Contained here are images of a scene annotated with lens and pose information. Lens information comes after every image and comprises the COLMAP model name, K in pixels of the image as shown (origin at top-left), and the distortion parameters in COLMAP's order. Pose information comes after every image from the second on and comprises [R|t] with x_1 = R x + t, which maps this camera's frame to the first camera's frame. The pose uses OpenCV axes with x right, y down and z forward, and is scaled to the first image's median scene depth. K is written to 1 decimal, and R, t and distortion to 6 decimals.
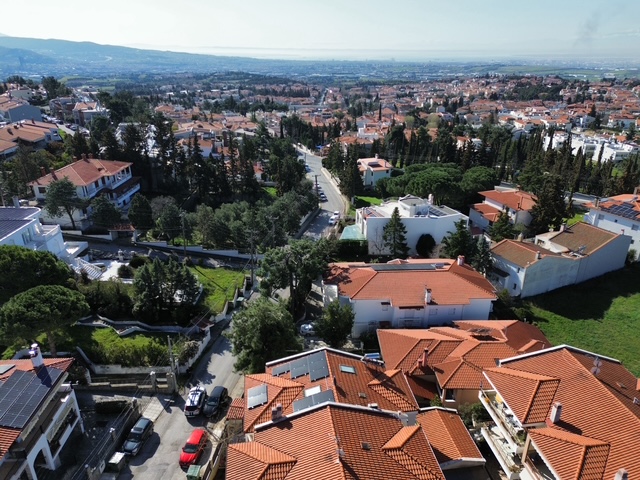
lens RADIAL K [[450.1, 0, 320.0], [0, 450.1, 240.0], [0, 0, 1]] dist [0.097137, -0.099609]
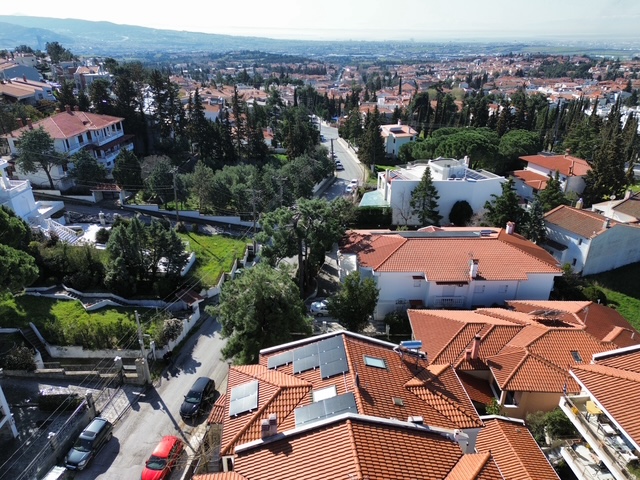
lens RADIAL K [[450.1, 0, 320.0], [0, 450.1, 240.0], [0, 0, 1]] dist [0.097137, -0.099609]
pose [[0.999401, 0.015980, -0.030699, -0.002902], [-0.014884, 0.999255, 0.035601, 0.041188], [0.031245, -0.035123, 0.998894, 0.172456]]
